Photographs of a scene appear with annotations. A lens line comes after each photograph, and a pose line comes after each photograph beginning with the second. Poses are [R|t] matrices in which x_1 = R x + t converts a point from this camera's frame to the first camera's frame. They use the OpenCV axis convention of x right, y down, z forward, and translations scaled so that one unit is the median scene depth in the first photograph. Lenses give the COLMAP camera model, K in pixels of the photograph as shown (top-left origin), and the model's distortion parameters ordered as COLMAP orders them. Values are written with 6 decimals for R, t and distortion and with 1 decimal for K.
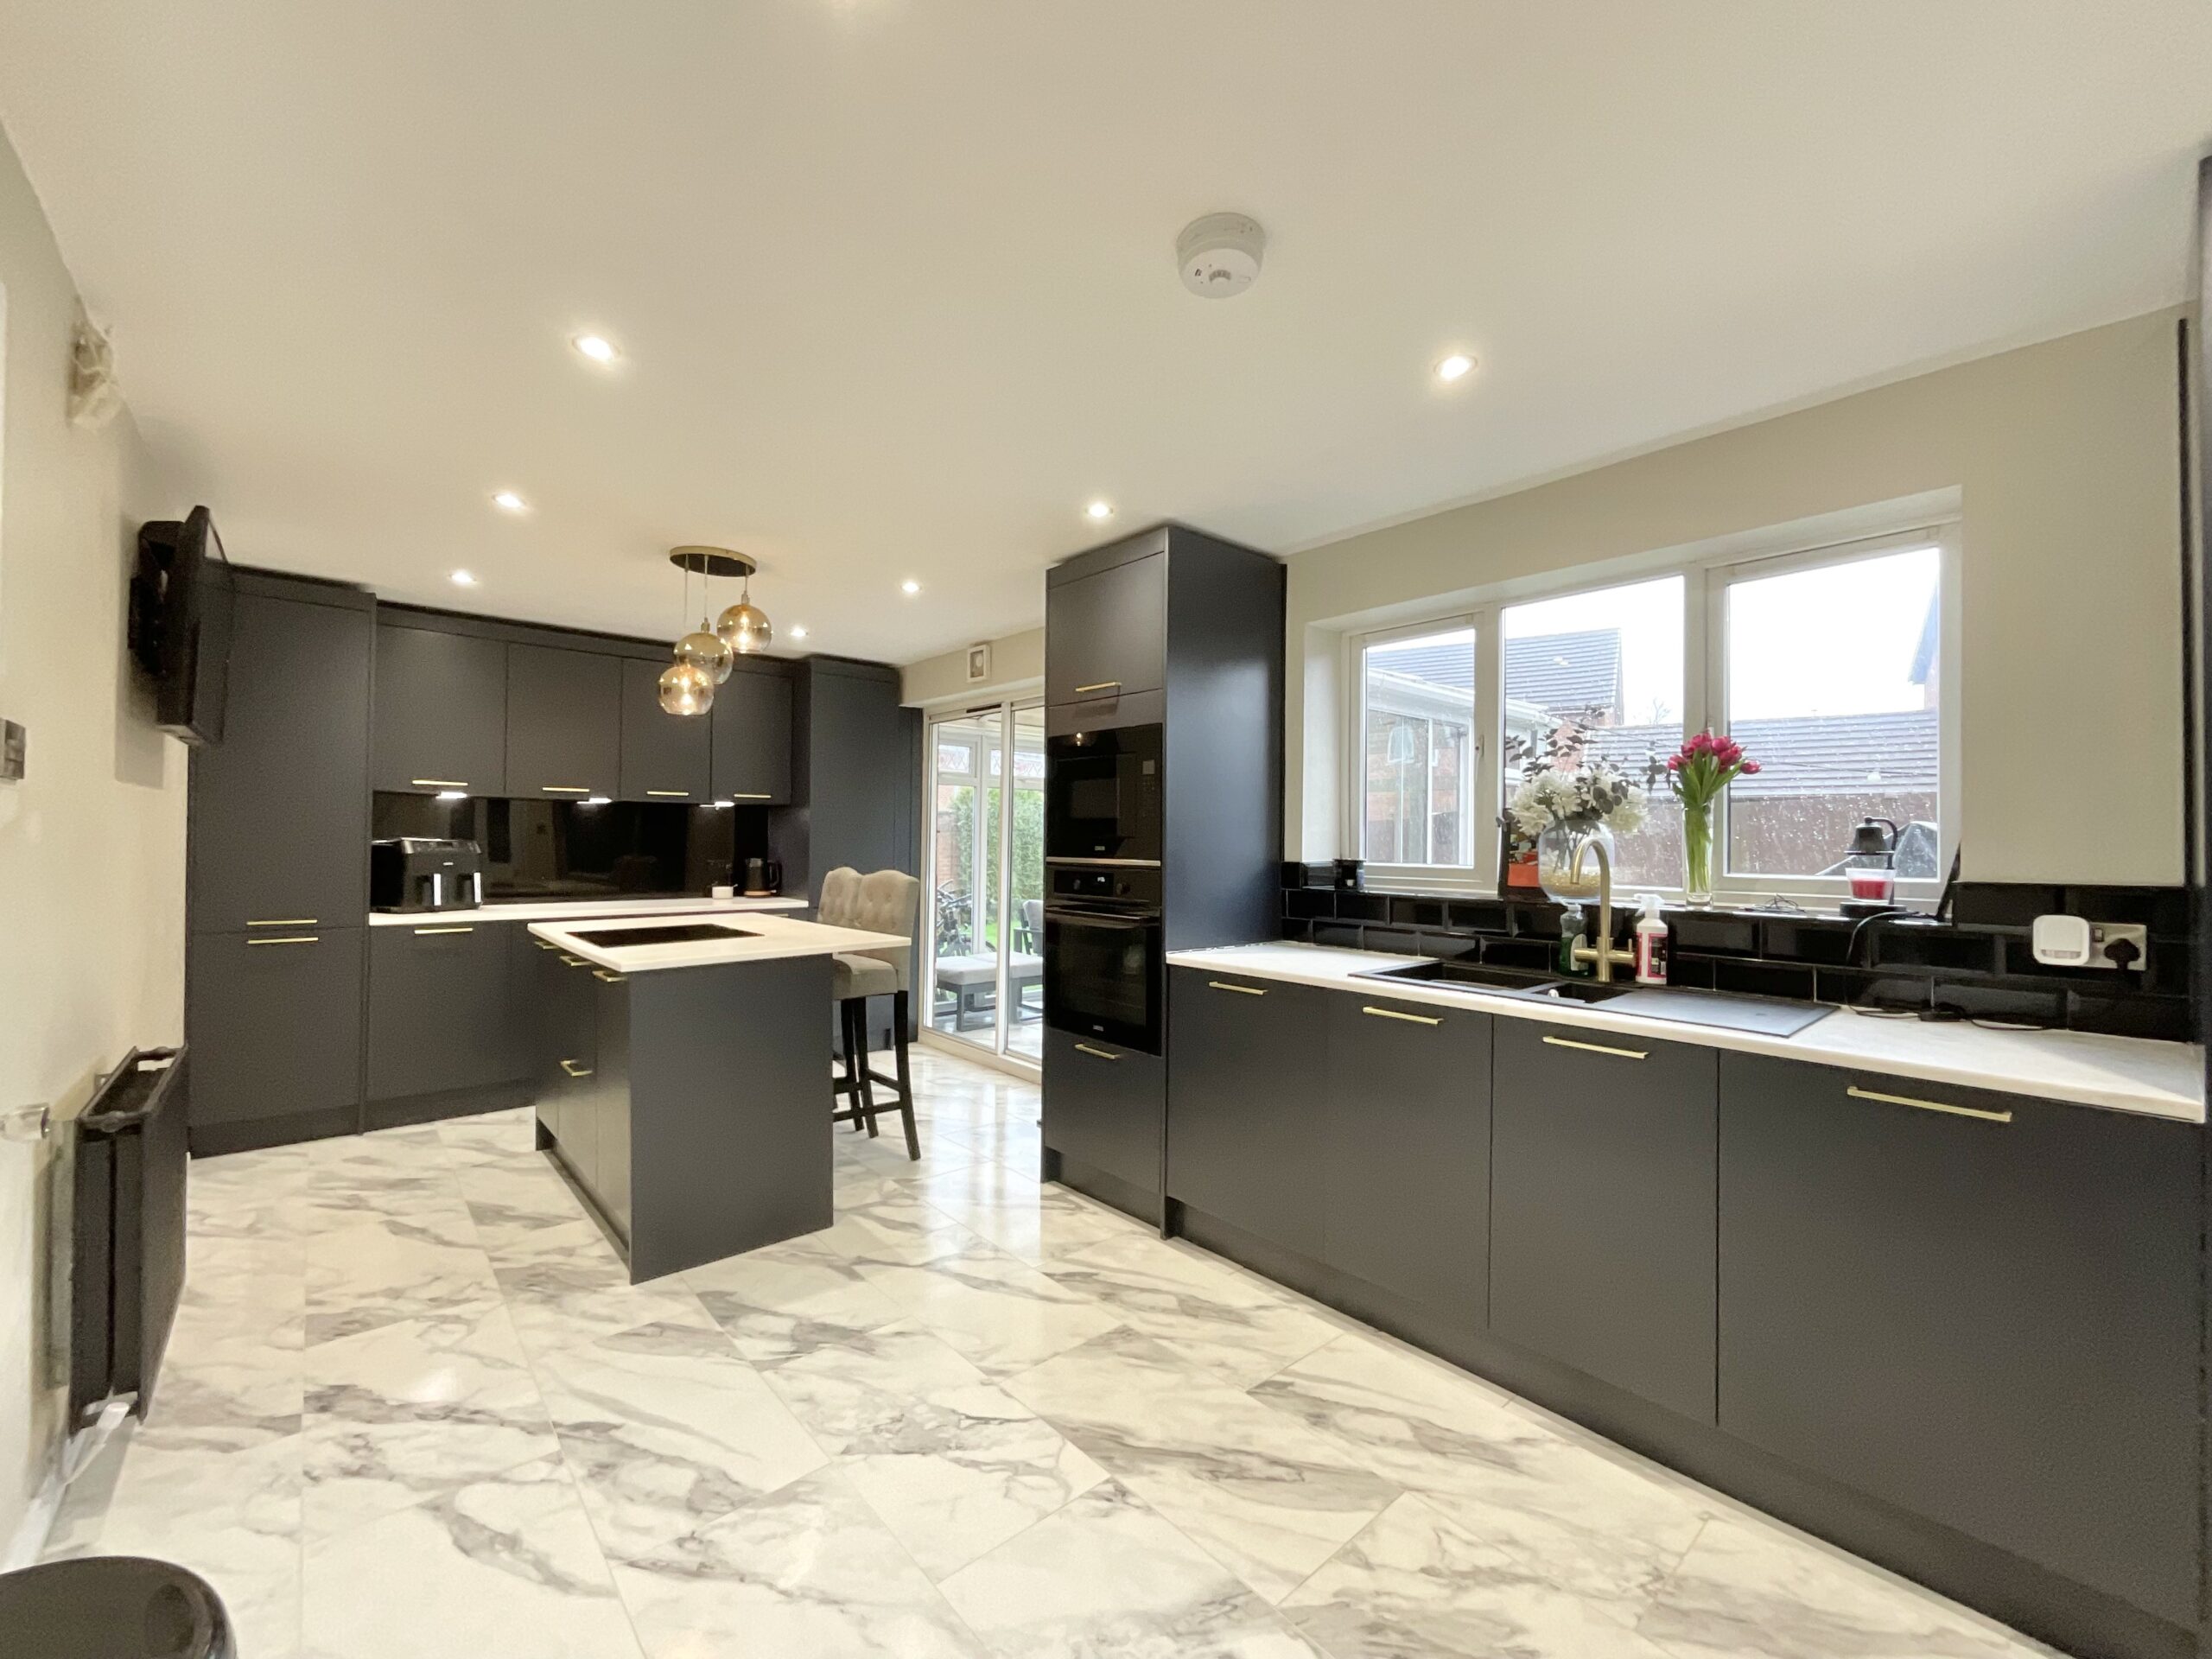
lens RADIAL K [[889.1, 0, 1124.3], [0, 889.1, 822.9], [0, 0, 1]] dist [-0.013341, -0.000866]
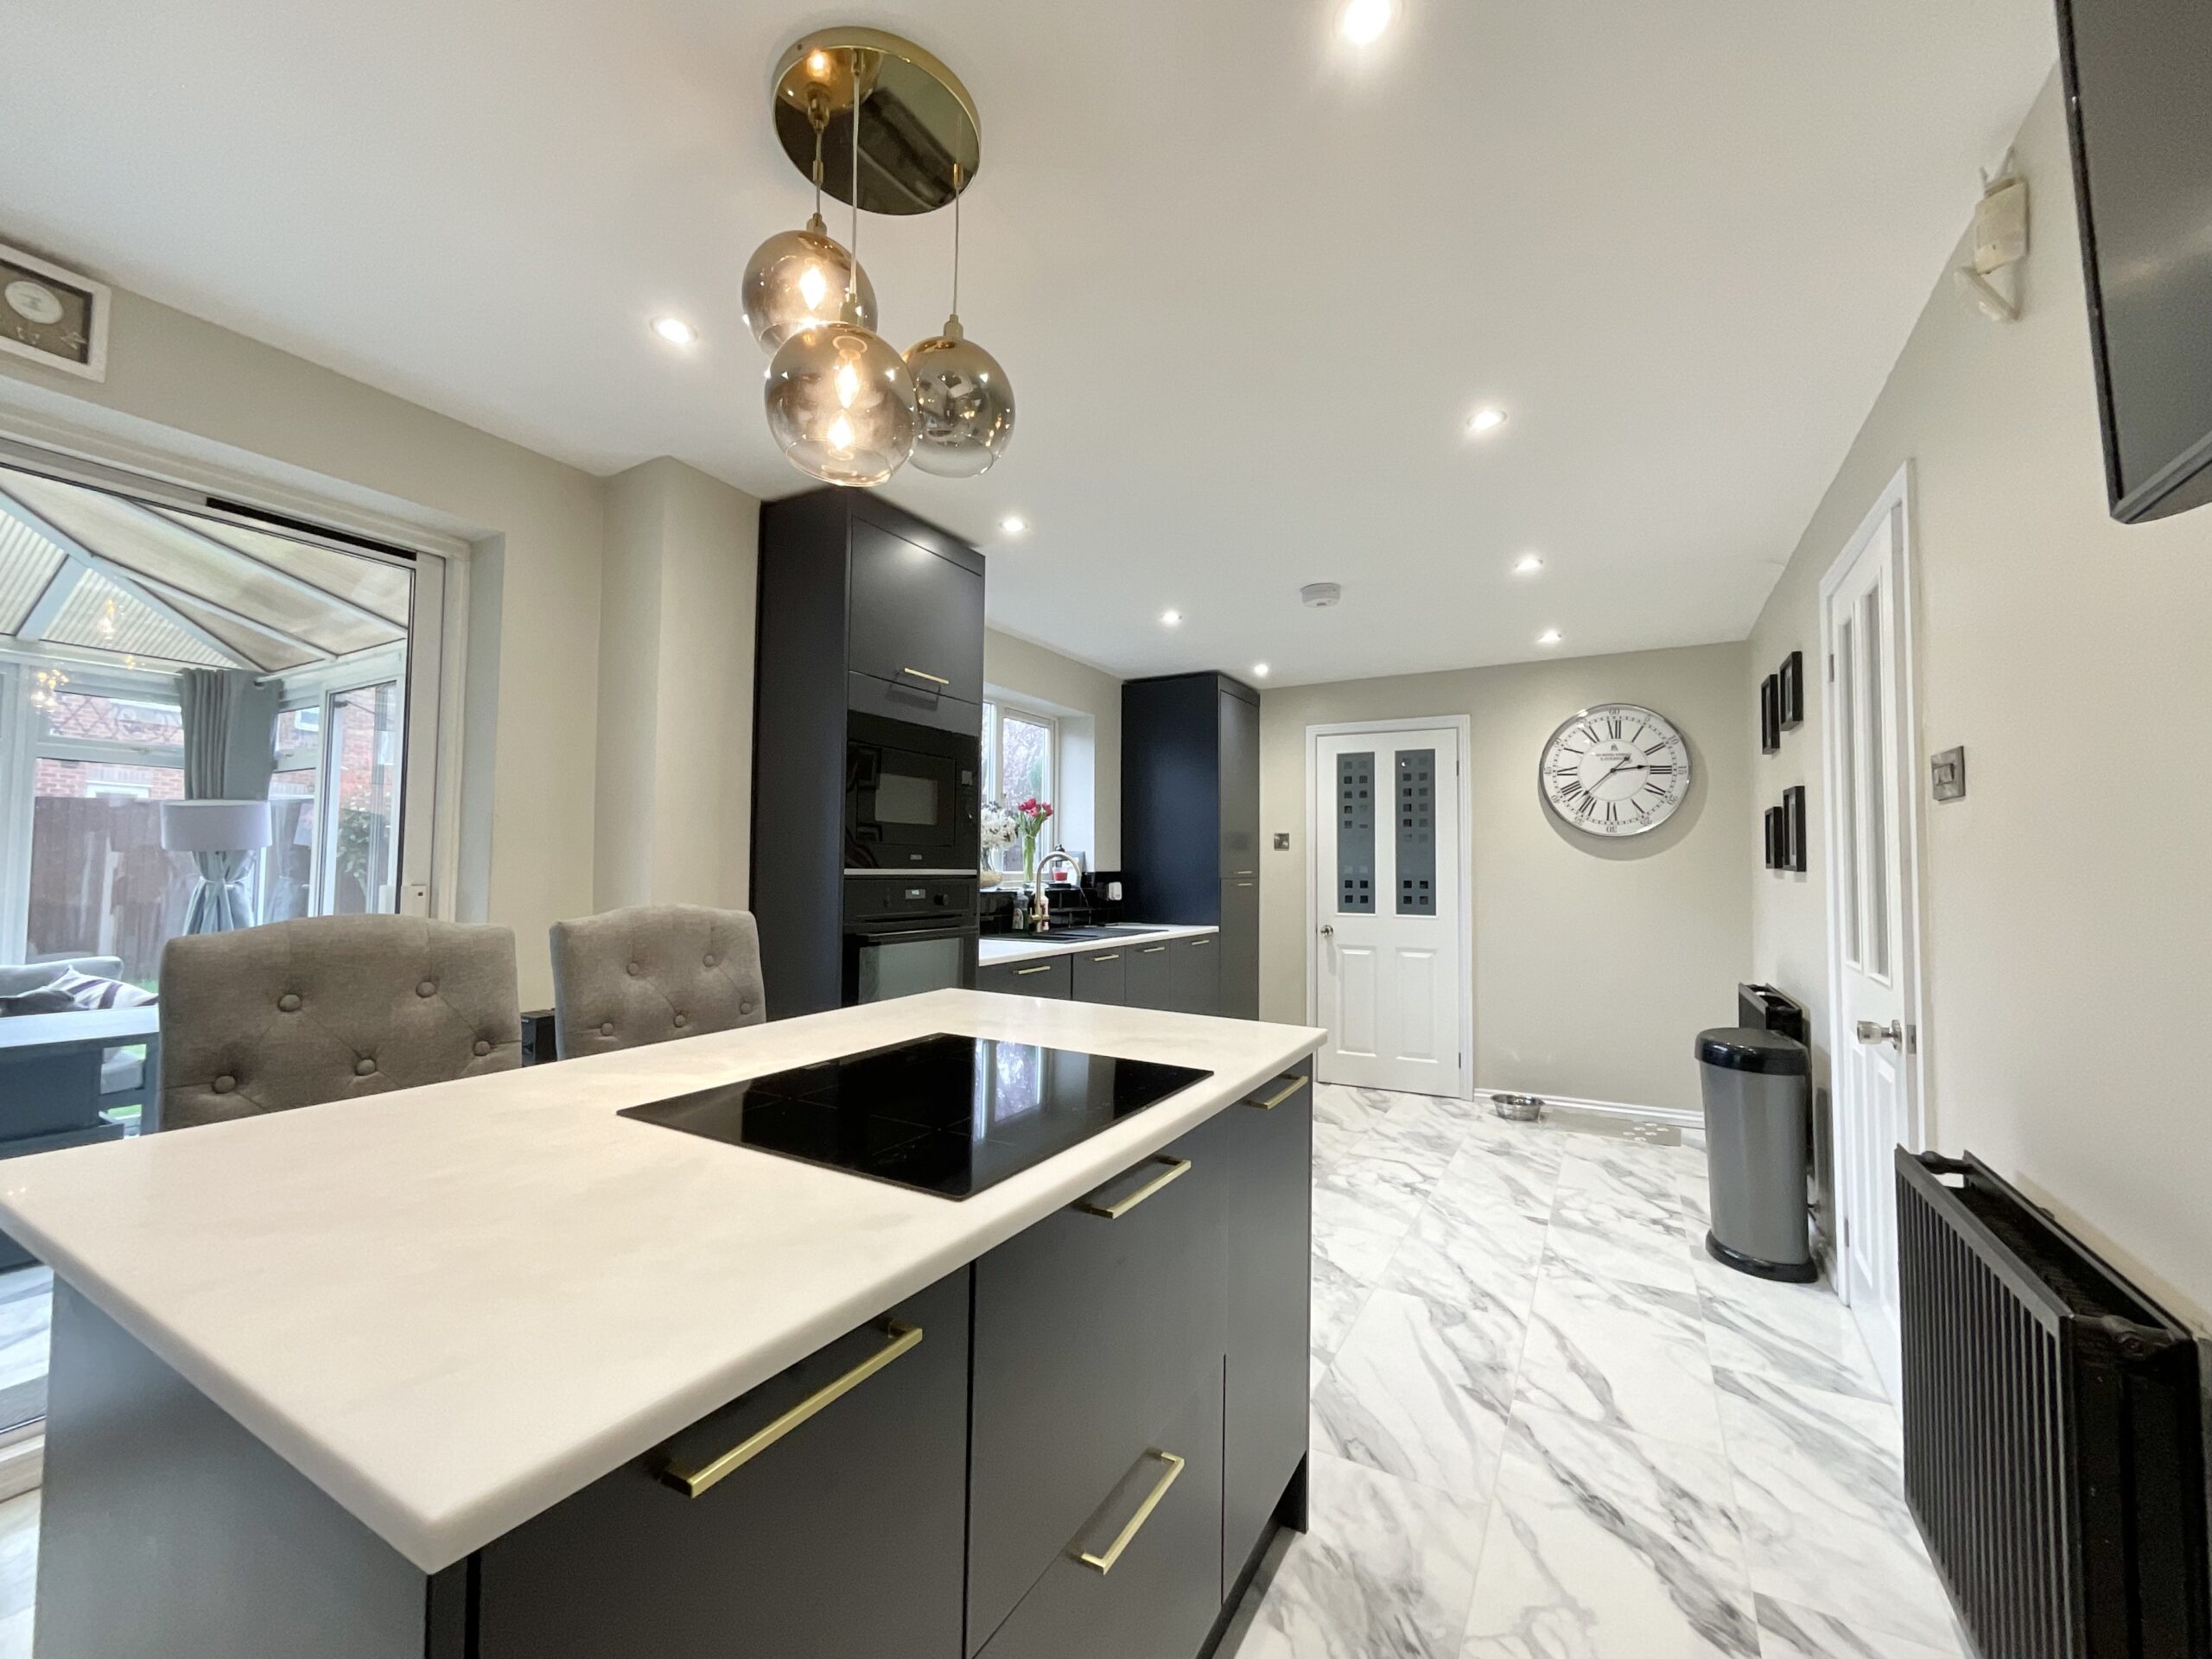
lens RADIAL K [[889.1, 0, 1125.1], [0, 889.1, 823.1], [0, 0, 1]] dist [-0.013341, -0.000866]
pose [[-0.319152, 0.042269, 0.946760, -1.548223], [-0.011138, 0.998769, -0.048346, 0.056037], [-0.947638, -0.025975, -0.318288, 1.815400]]
